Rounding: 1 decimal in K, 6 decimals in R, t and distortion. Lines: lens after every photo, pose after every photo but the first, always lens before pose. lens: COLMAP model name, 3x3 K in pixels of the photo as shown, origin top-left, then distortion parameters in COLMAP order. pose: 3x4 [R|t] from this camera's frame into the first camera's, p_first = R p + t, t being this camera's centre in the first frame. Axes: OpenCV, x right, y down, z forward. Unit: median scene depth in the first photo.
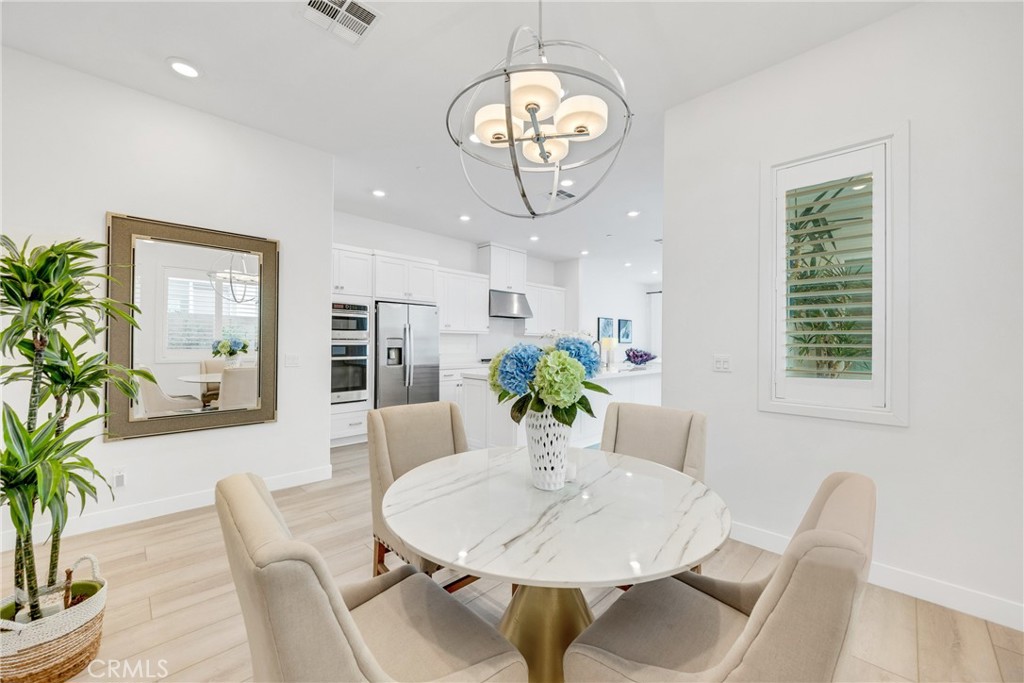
lens RADIAL K [[395.1, 0, 512.3], [0, 395.1, 342.0], [0, 0, 1]] dist [-0.002139, -0.000052]
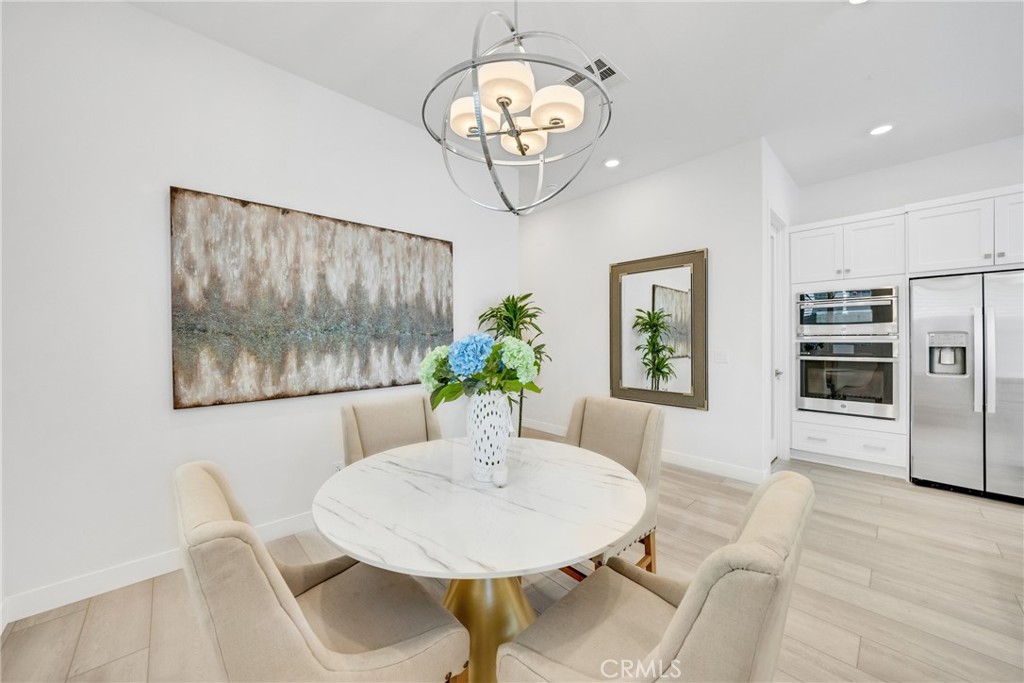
lens RADIAL K [[370.1, 0, 512.3], [0, 370.1, 338.7], [0, 0, 1]] dist [-0.001389, -0.000063]
pose [[-0.030771, -0.005363, -0.999512, 0.380231], [0.004247, 0.999976, -0.005496, 0.001606], [0.999517, -0.004414, -0.030748, 0.390432]]
